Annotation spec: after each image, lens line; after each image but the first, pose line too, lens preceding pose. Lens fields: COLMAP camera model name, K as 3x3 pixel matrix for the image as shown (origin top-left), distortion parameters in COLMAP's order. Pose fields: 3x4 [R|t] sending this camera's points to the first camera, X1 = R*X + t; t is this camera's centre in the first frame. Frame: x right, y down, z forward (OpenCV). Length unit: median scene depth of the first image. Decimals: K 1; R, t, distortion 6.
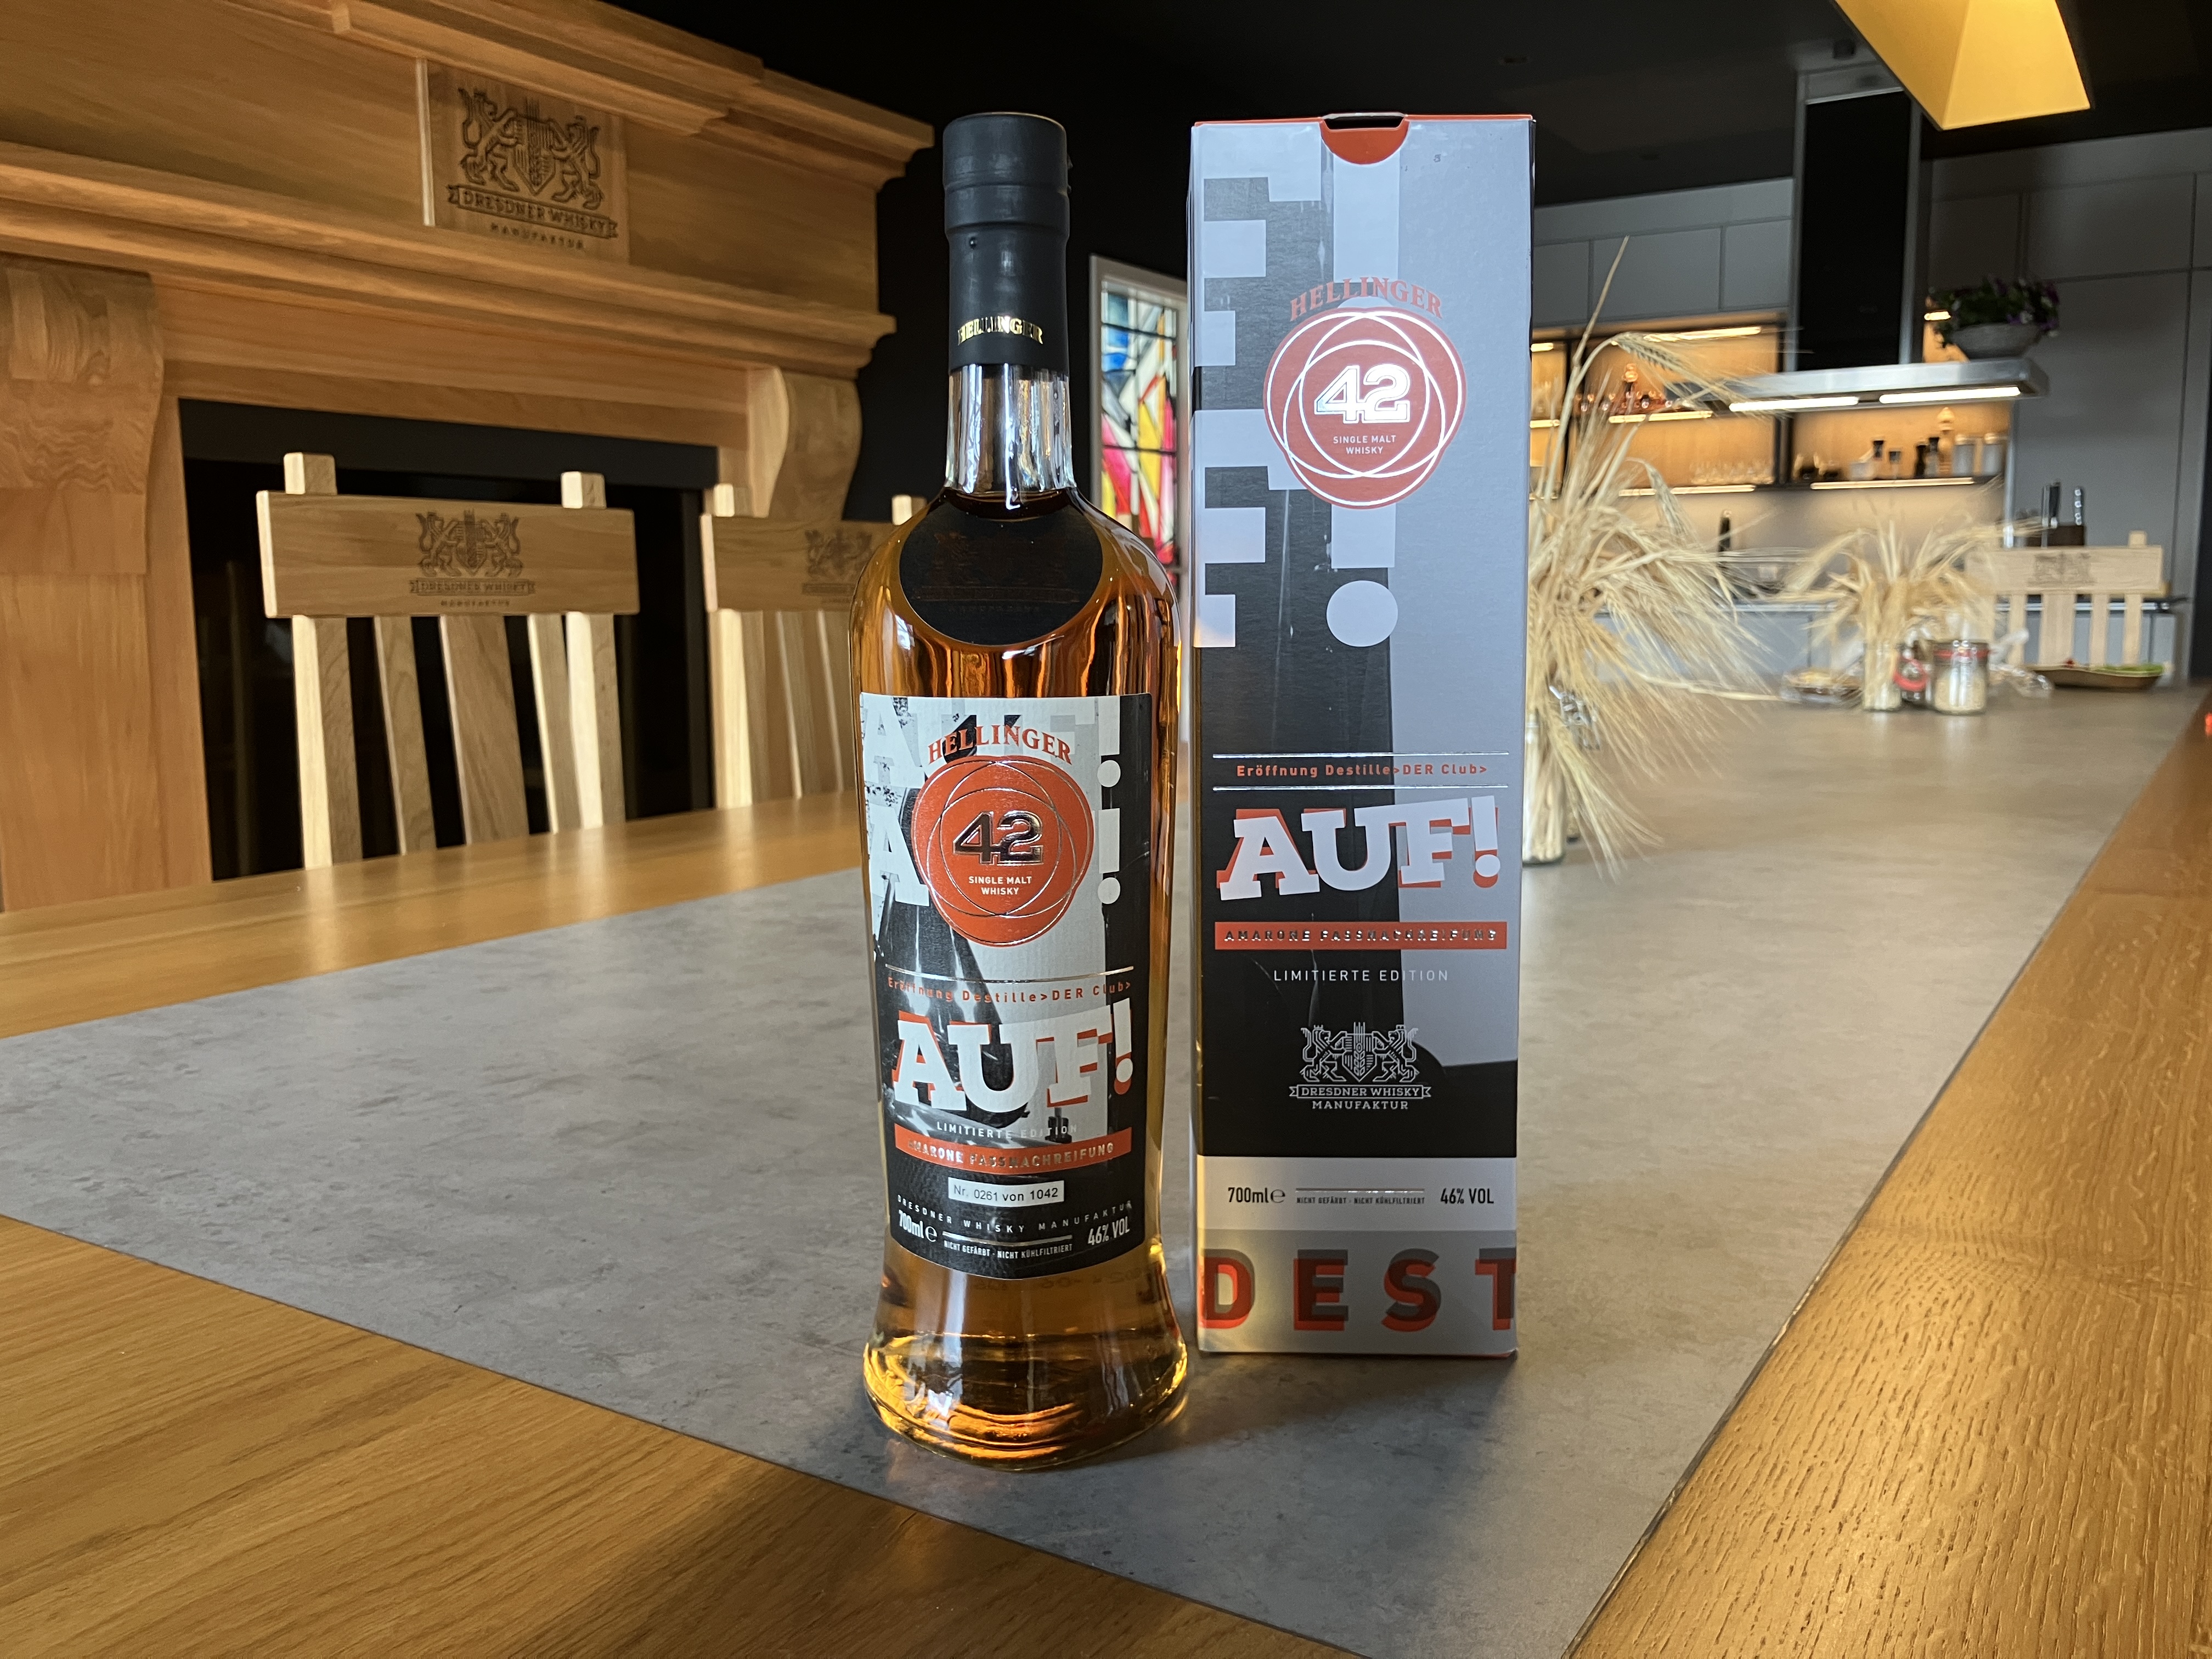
lens RADIAL K [[1785.3, 0, 1113.5], [0, 1785.3, 818.1], [0, 0, 1]] dist [0.006317, -0.023638]
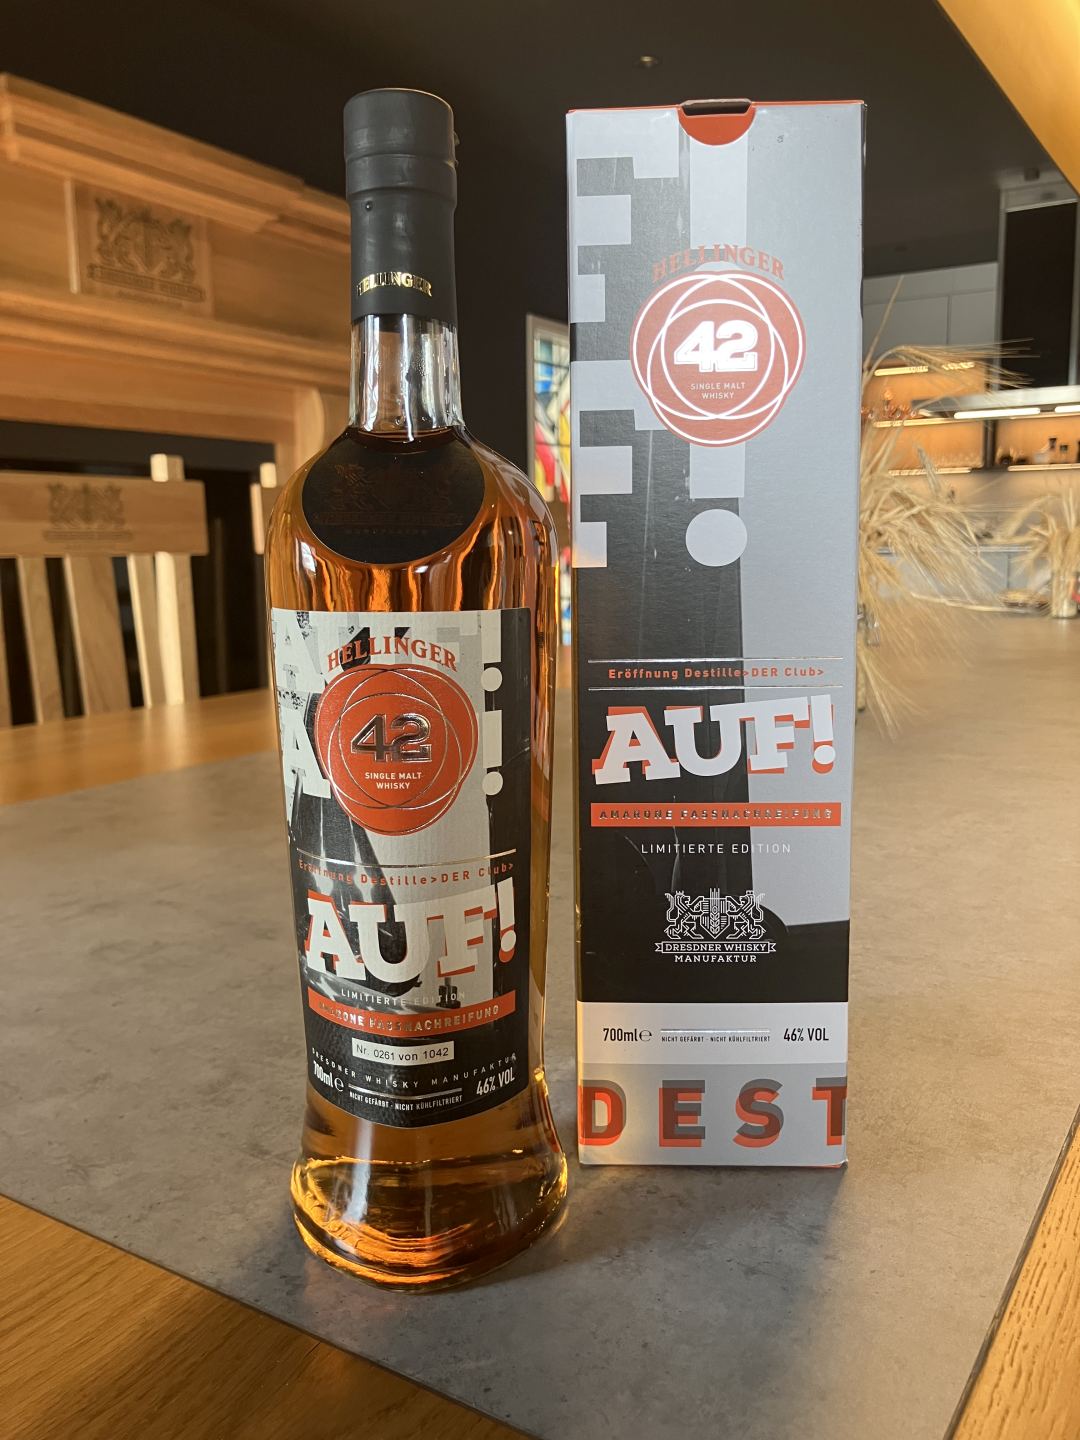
lens RADIAL K [[1162.2, 0, 552.5], [0, 1162.2, 704.8], [0, 0, 1]] dist [0.006317, -0.023638]
pose [[0.999982, -0.004345, 0.004141, 0.028571], [0.004291, 0.999907, 0.012942, -0.015991], [-0.004197, -0.012924, 0.999908, 0.236242]]
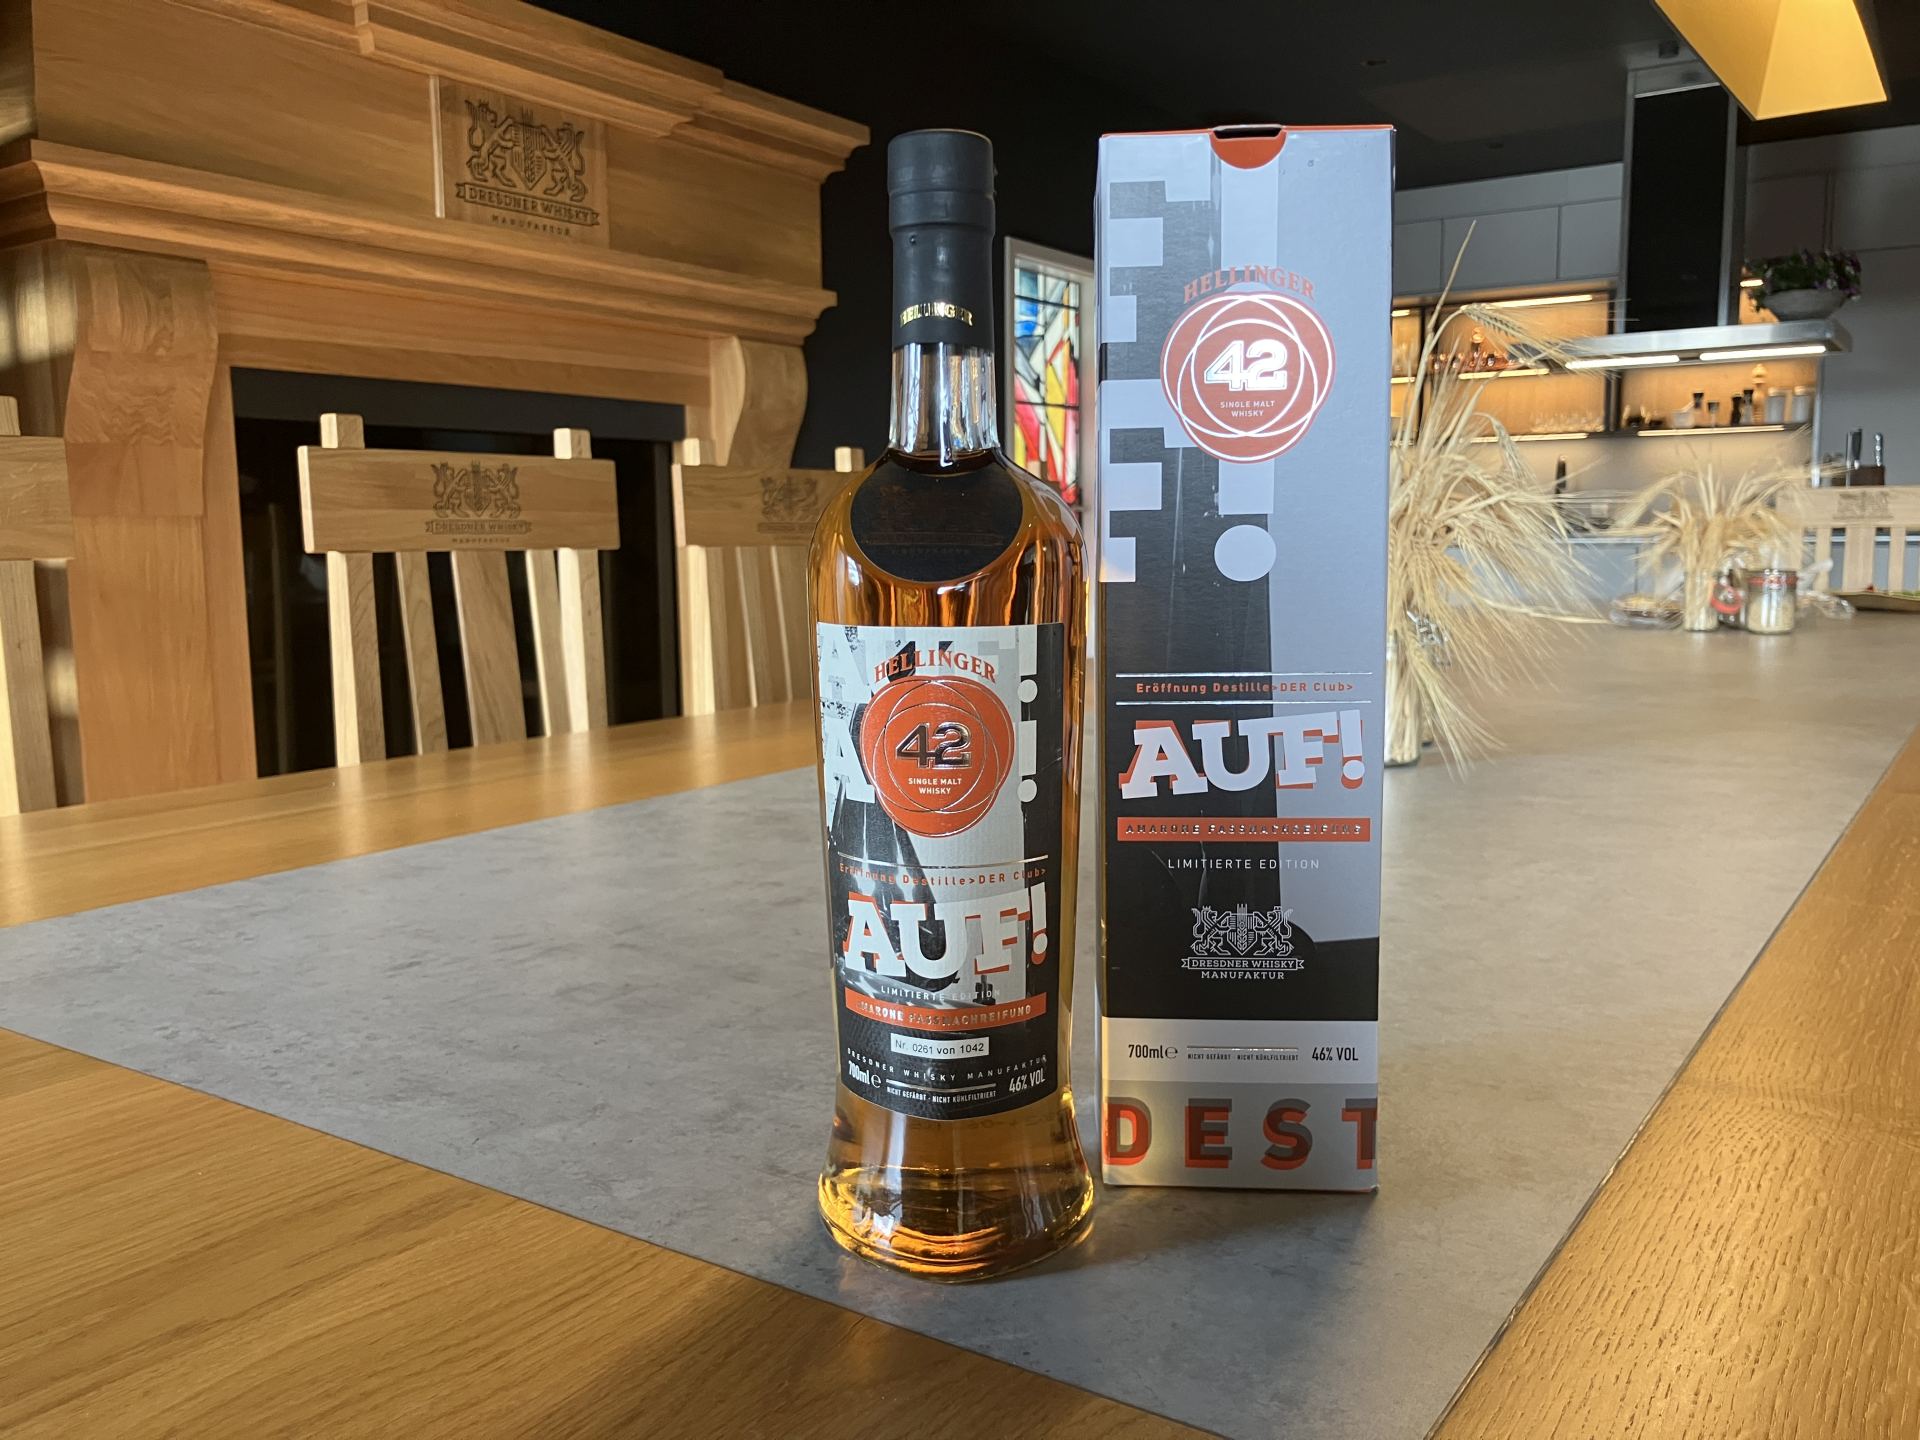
lens RADIAL K [[1549.6, 0, 966.2], [0, 1549.6, 722.0], [0, 0, 1]] dist [0.006317, -0.023638]
pose [[0.999322, 0.001716, -0.036791, -0.005093], [-0.001757, 0.999998, -0.001082, -0.002762], [0.036789, 0.001146, 0.999322, -0.017847]]
